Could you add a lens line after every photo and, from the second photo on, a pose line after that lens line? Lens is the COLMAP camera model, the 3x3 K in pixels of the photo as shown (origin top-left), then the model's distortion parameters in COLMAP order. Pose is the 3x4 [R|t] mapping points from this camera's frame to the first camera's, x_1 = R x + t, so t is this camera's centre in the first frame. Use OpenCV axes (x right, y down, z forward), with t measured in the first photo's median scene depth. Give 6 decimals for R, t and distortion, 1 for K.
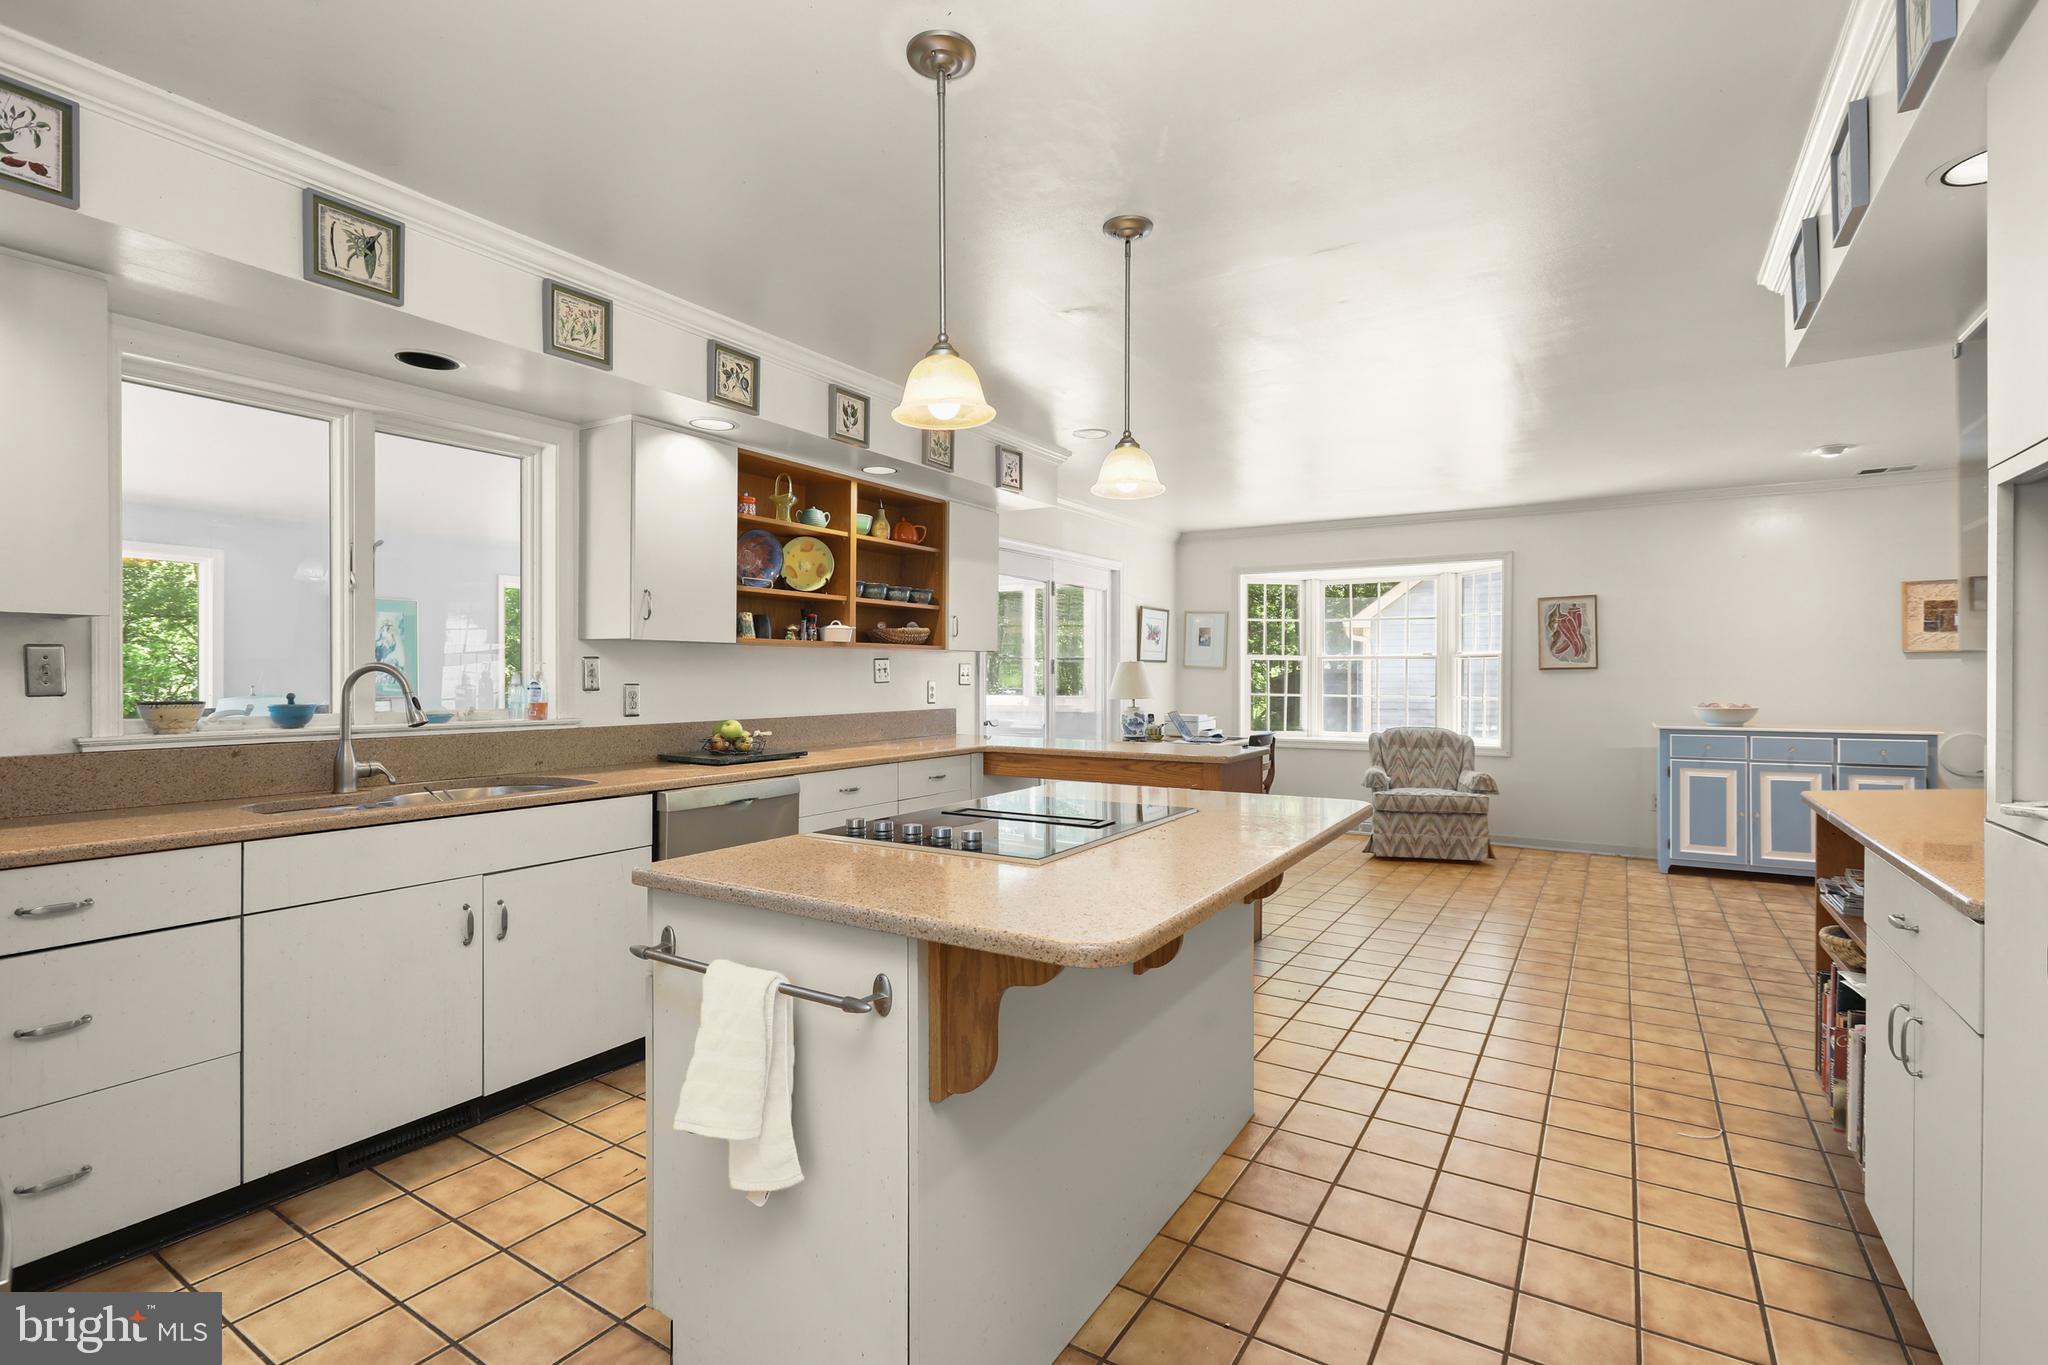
lens RADIAL K [[942.1, 0, 1011.6], [0, 942.1, 685.9], [0, 0, 1]] dist [-0.006054, 0.000253]
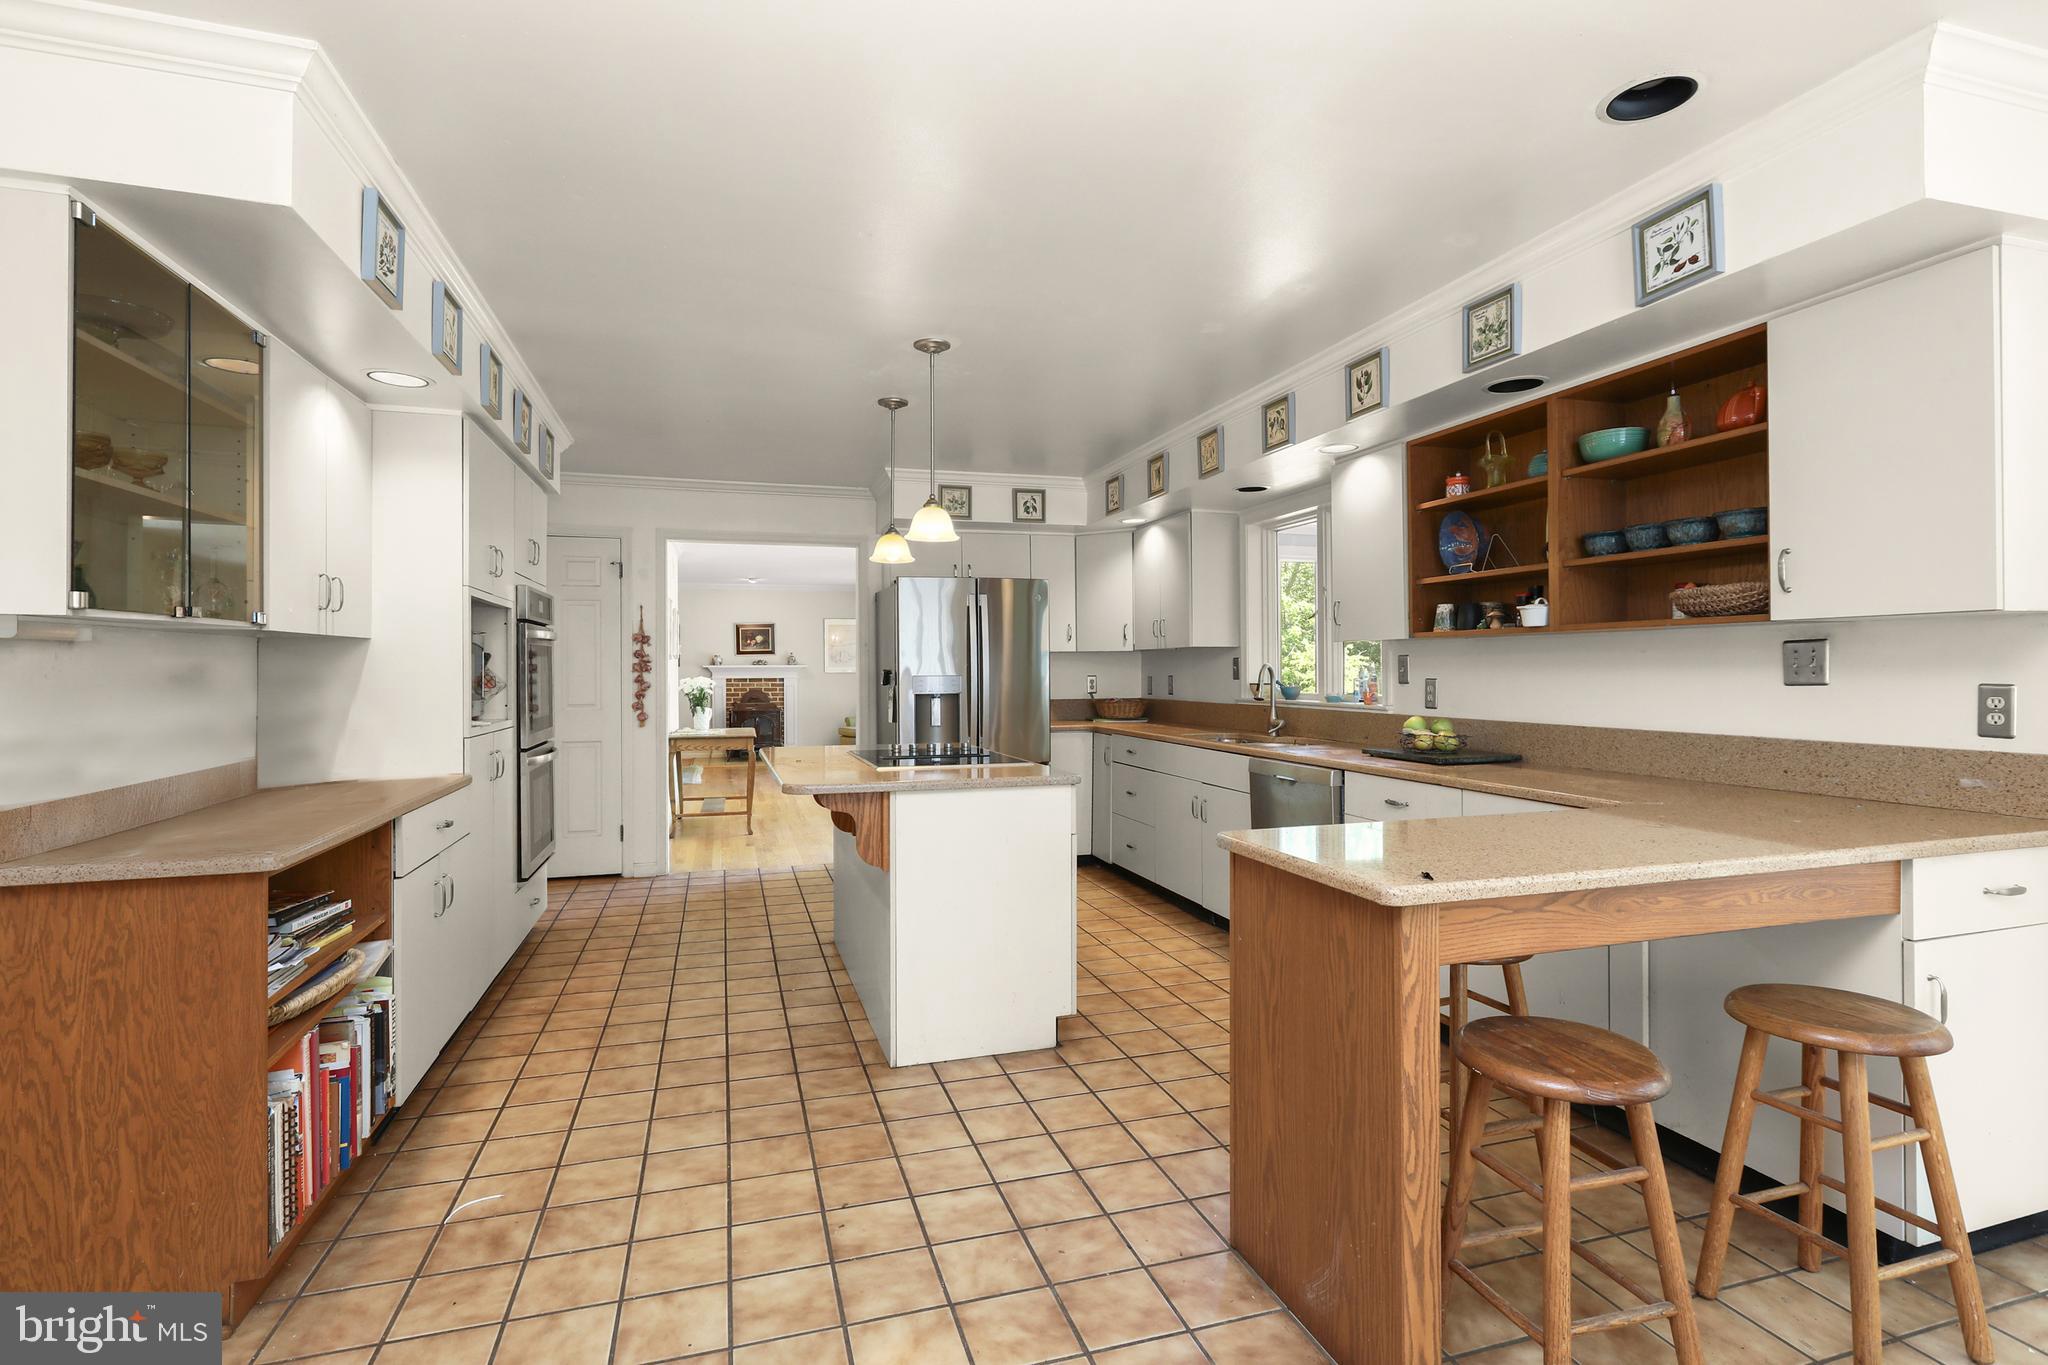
lens RADIAL K [[970.9, 0, 1020.8], [0, 970.9, 665.4], [0, 0, 1]] dist [-0.001594, 0.001380]
pose [[-0.642146, -0.000077, -0.766583, 0.721120], [-0.005281, 0.999977, 0.004323, -0.018481], [0.766564, 0.006824, -0.642131, 1.284900]]
